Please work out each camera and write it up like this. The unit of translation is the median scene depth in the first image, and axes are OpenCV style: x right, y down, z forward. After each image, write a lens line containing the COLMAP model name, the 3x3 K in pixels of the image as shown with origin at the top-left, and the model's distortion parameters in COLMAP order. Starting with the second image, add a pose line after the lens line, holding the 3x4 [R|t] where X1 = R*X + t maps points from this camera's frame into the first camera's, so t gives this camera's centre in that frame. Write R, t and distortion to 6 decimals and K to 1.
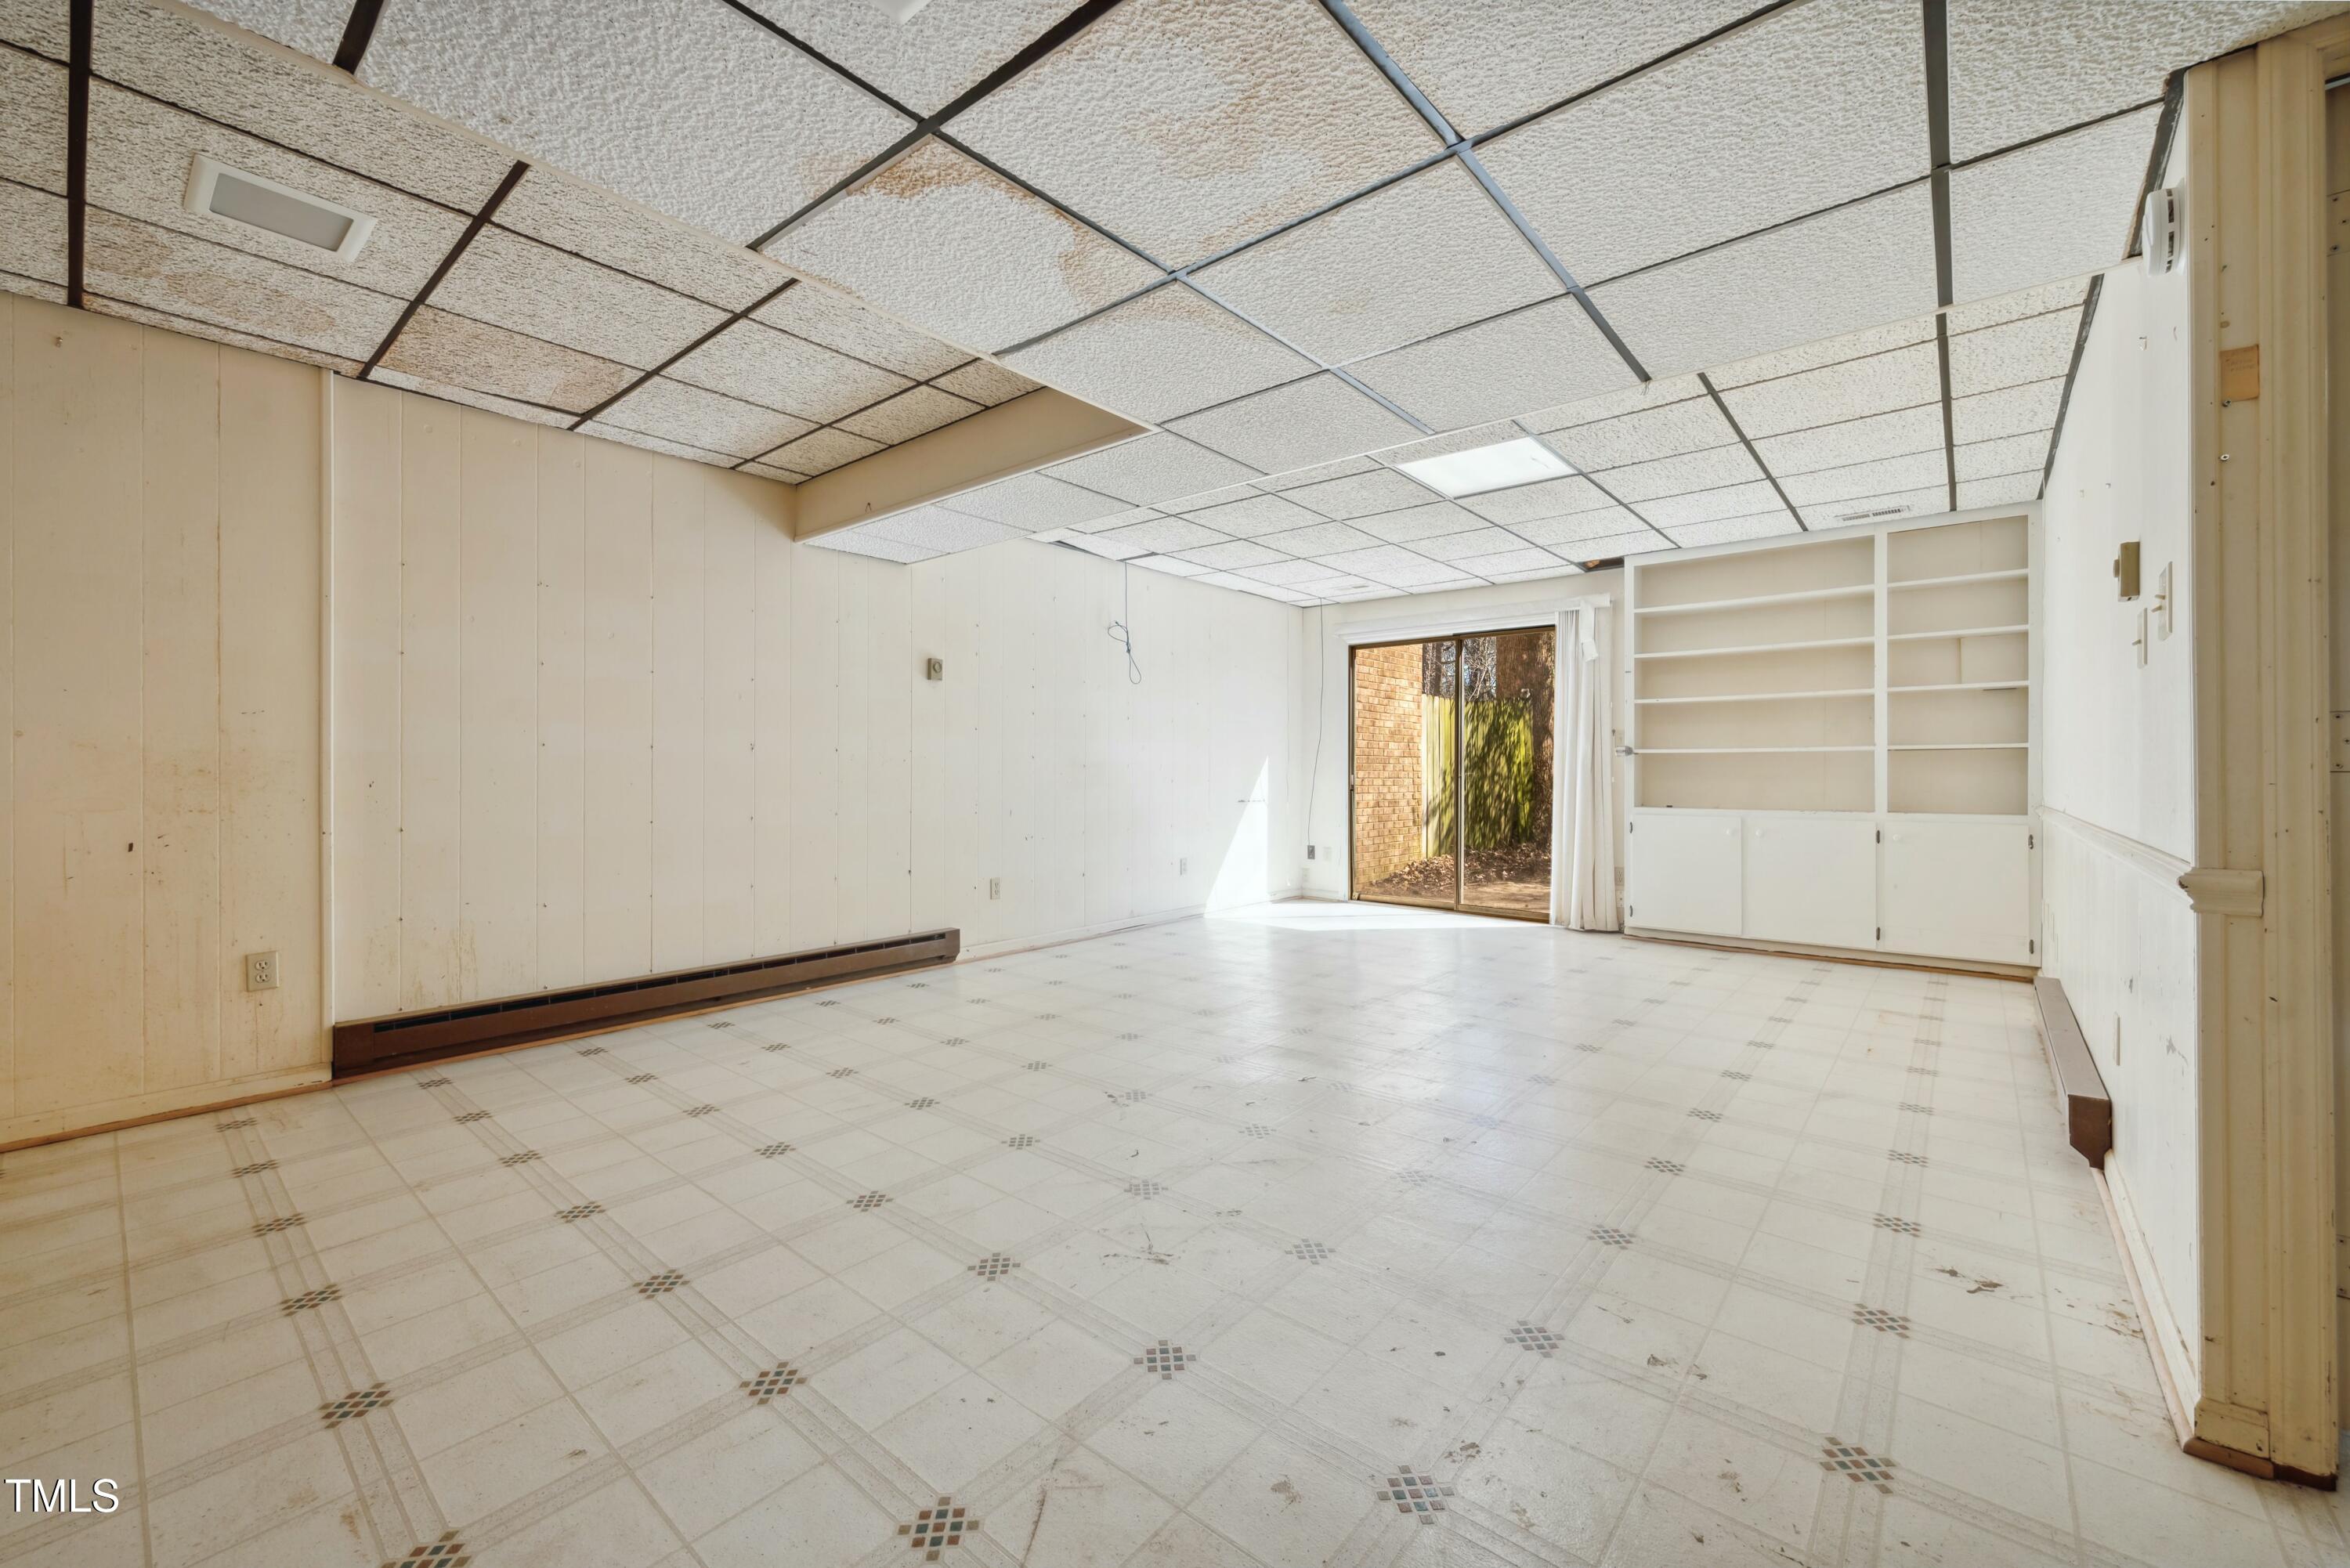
lens RADIAL K [[937.6, 0, 1176.9], [0, 937.6, 768.5], [0, 0, 1]] dist [-0.001058, 0.000683]
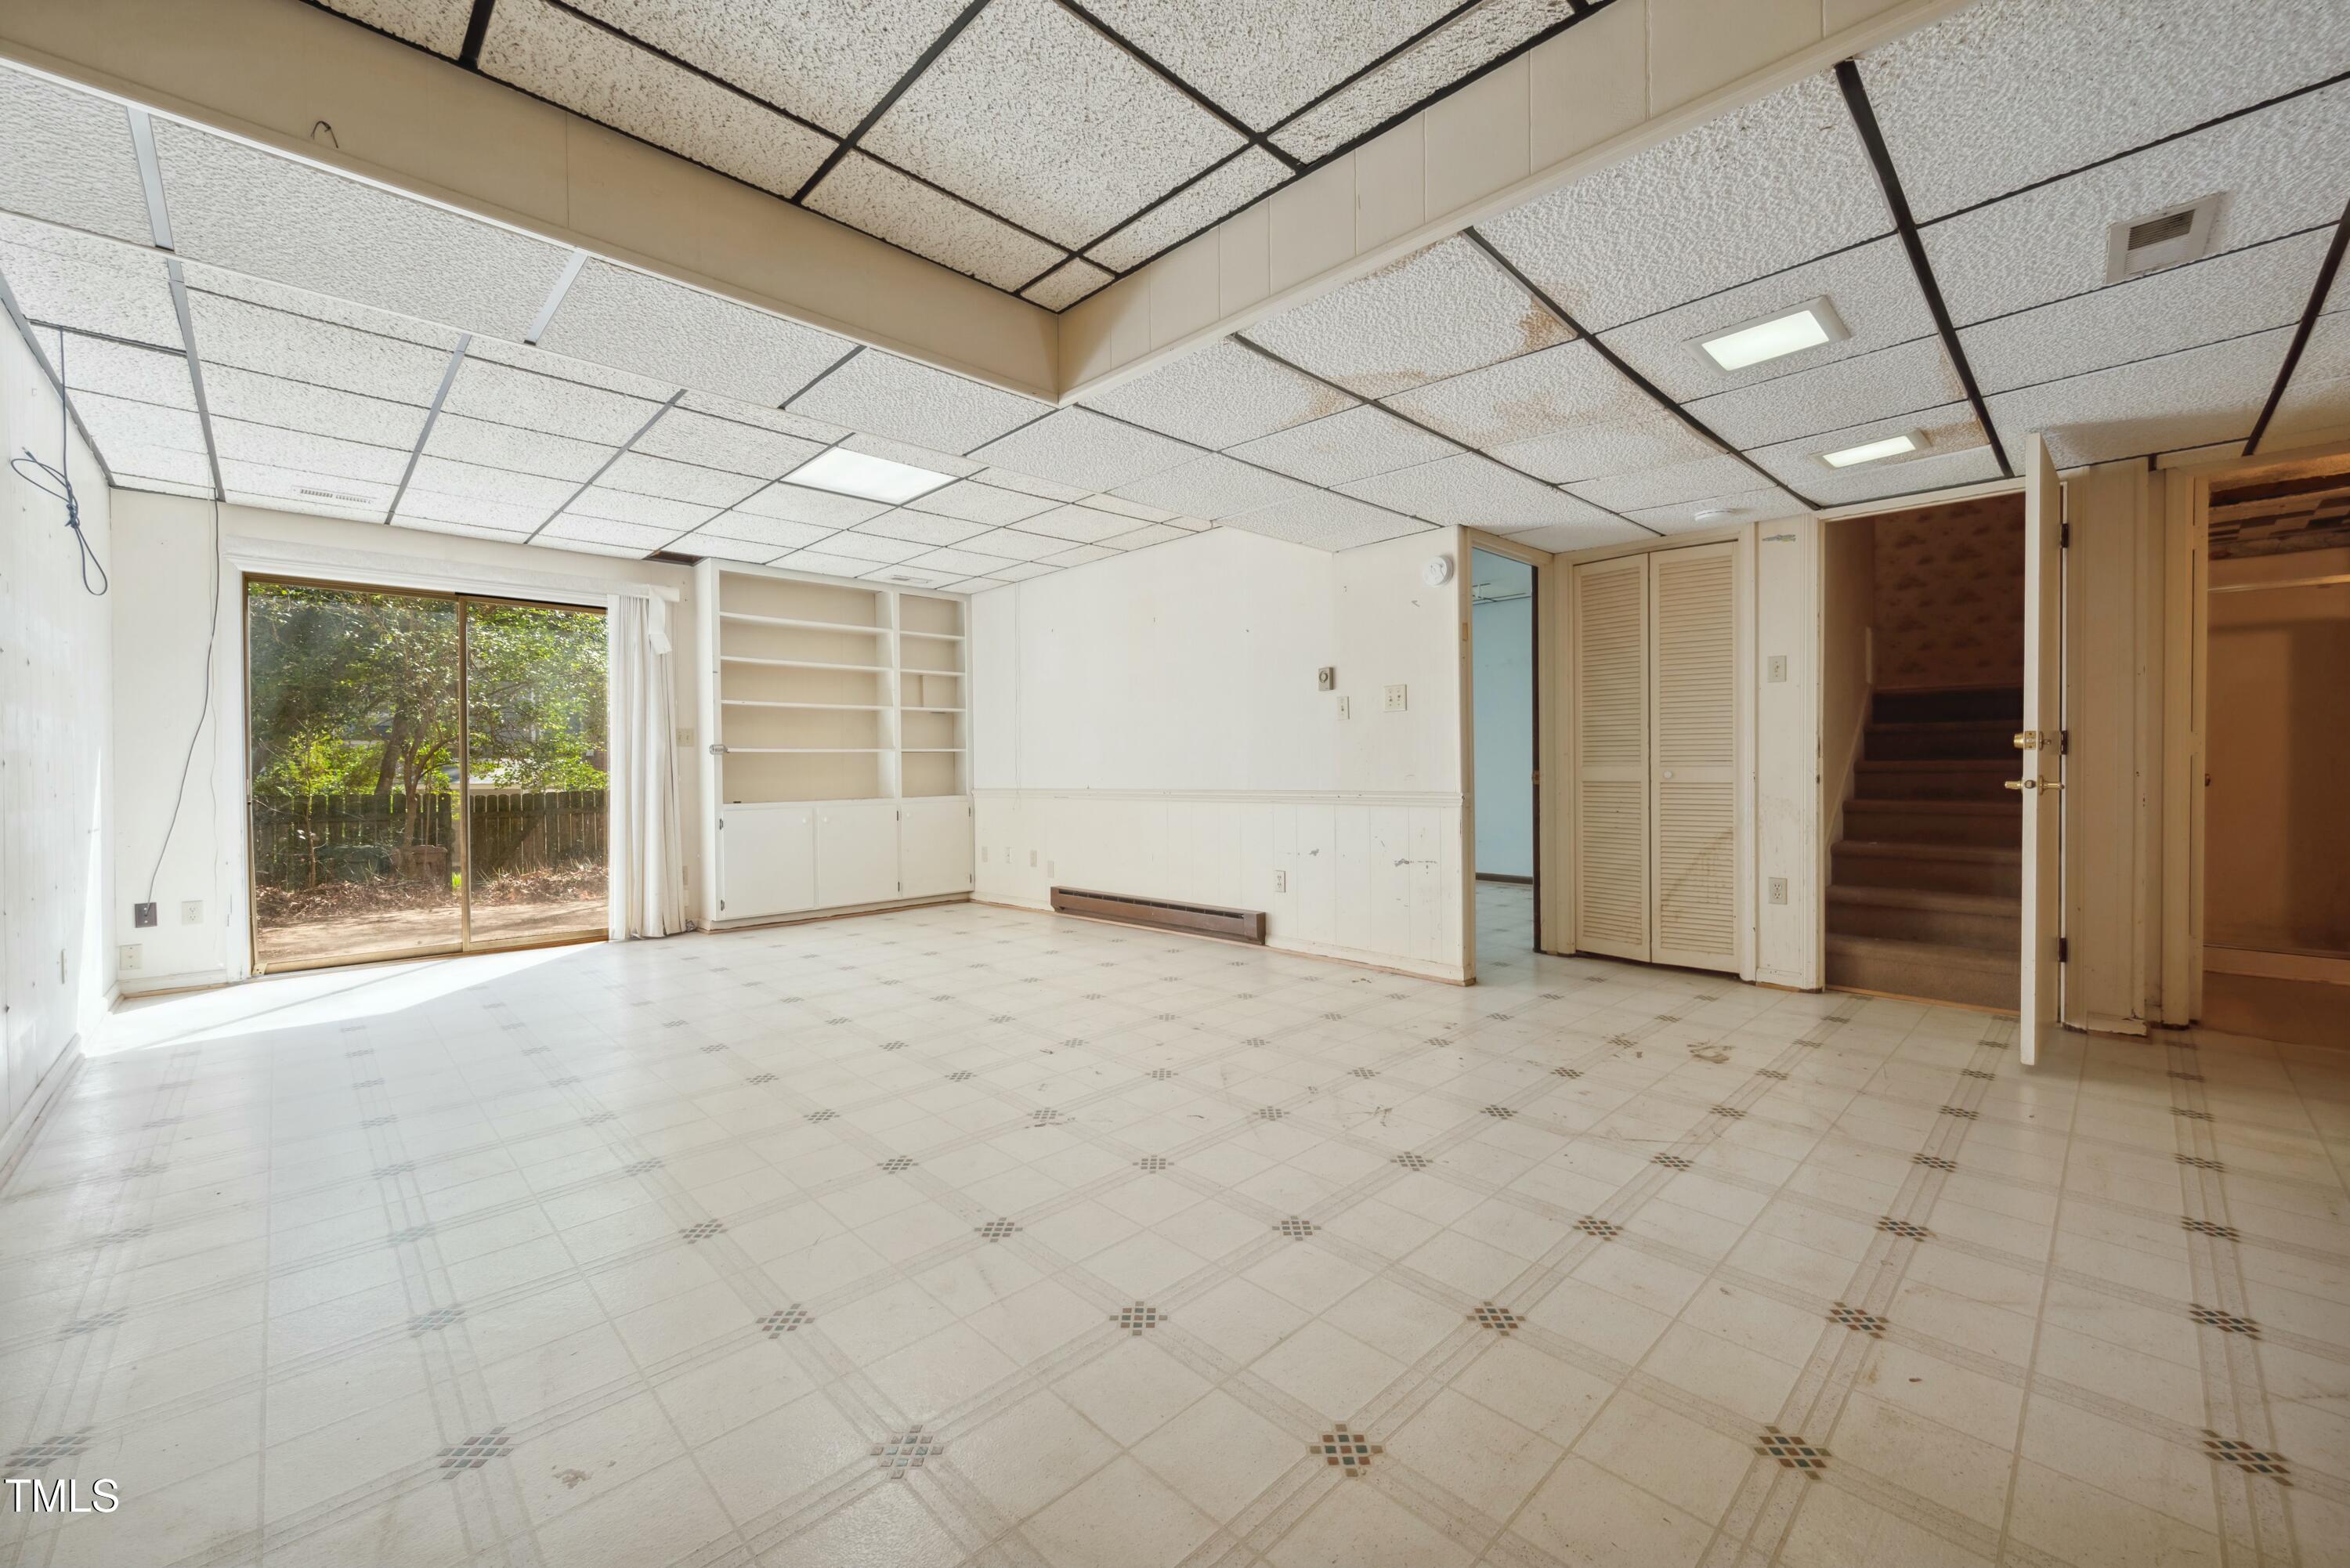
lens RADIAL K [[937.6, 0, 1178.7], [0, 937.6, 776.5], [0, 0, 1]] dist [-0.001058, 0.000683]
pose [[0.086247, -0.011872, 0.996203, -0.954461], [0.007845, 0.999906, 0.011237, 0.006316], [-0.996243, 0.006846, 0.086332, 0.790402]]
